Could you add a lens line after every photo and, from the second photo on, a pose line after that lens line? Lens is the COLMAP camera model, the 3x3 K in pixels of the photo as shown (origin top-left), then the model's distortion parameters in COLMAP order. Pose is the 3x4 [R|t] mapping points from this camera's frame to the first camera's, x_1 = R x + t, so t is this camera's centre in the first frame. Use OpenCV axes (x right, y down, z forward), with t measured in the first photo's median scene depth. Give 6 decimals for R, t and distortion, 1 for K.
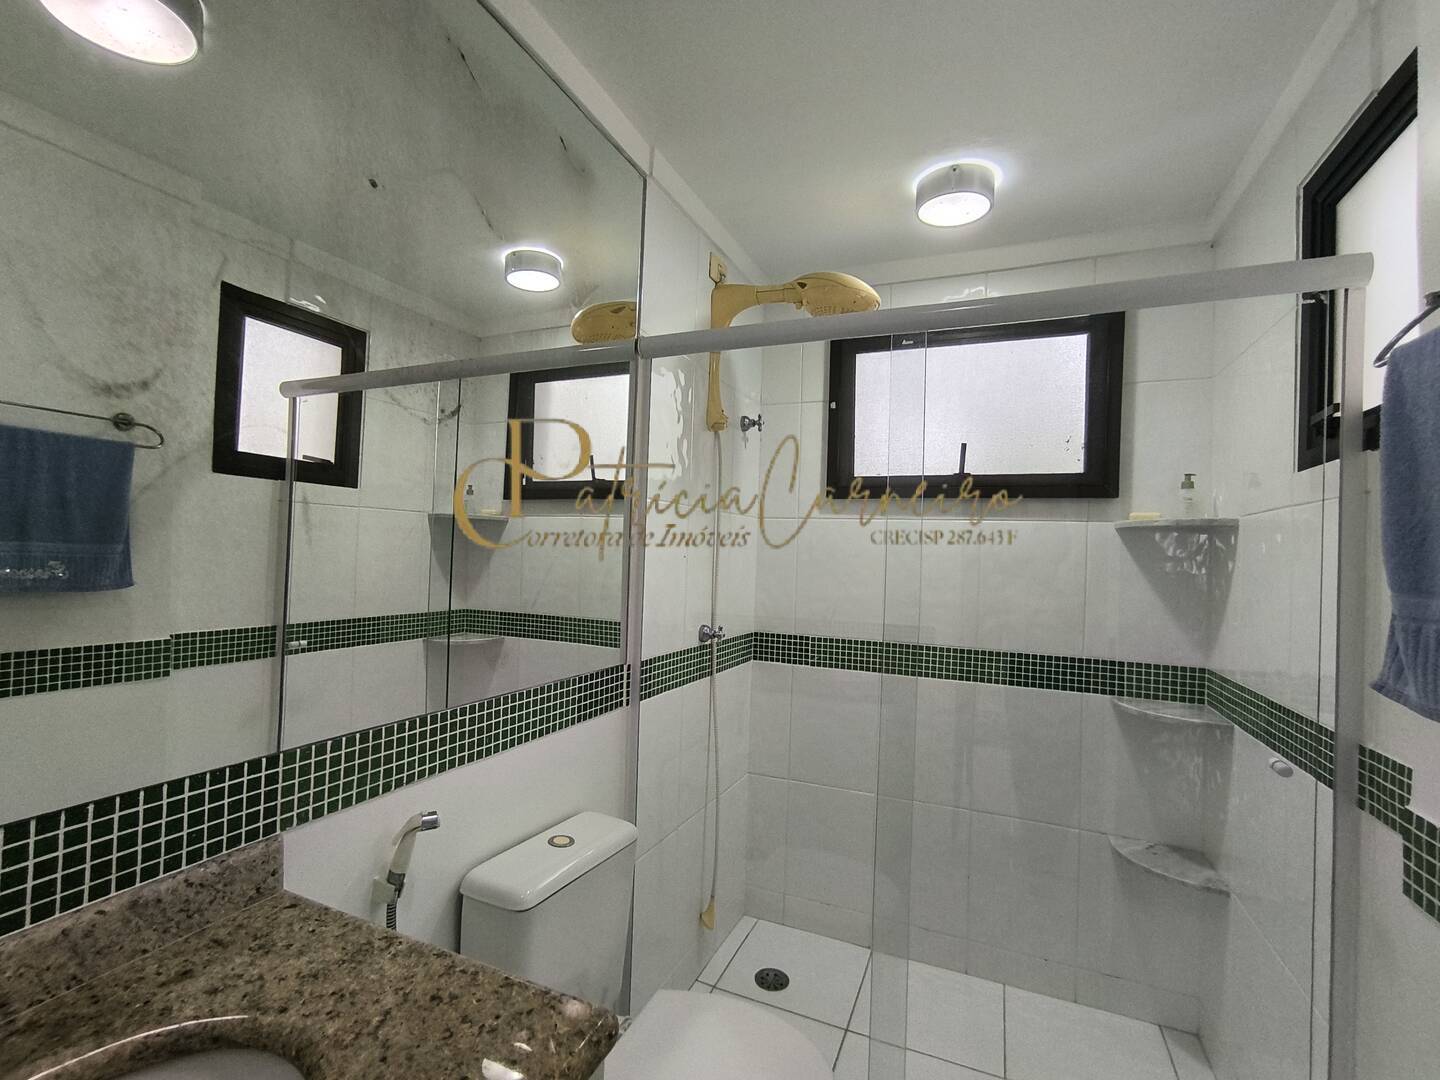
lens RADIAL K [[656.4, 0, 717.7], [0, 656.4, 542.3], [0, 0, 1]] dist [-0.000654, 0.002294]
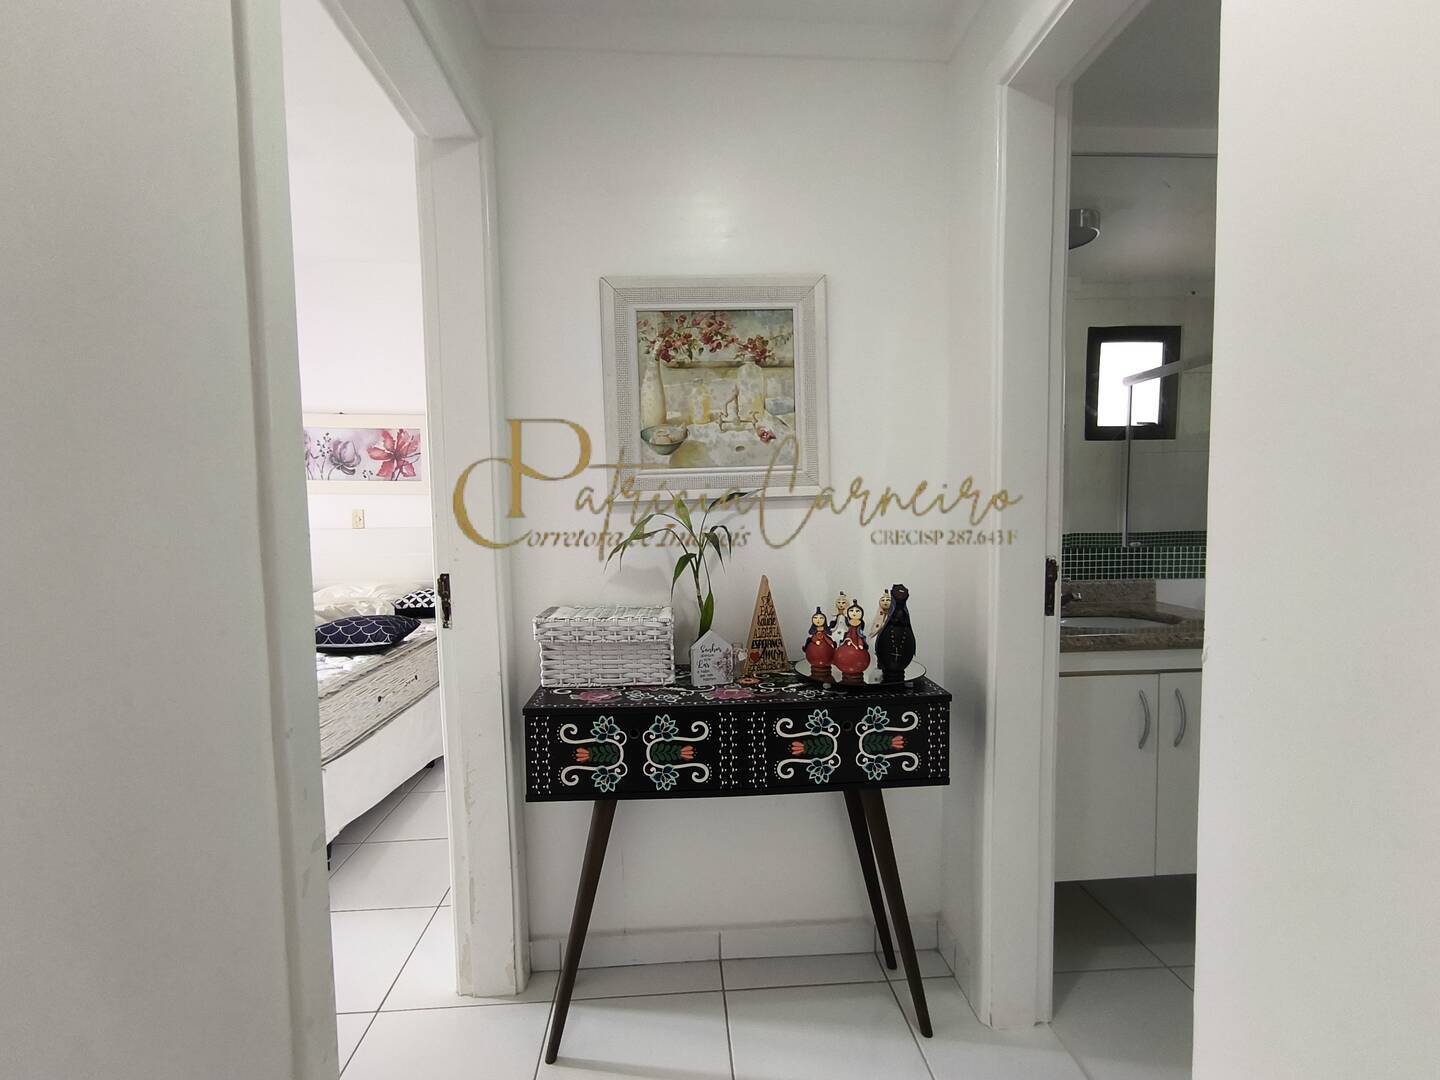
lens RADIAL K [[656.4, 0, 697.4], [0, 656.4, 562.7], [0, 0, 1]] dist [-0.000654, 0.002294]
pose [[0.439918, 0.024733, -0.897697, 0.372467], [0.051192, 0.997305, 0.052564, 0.076835], [0.896578, -0.069079, 0.437466, -0.759658]]
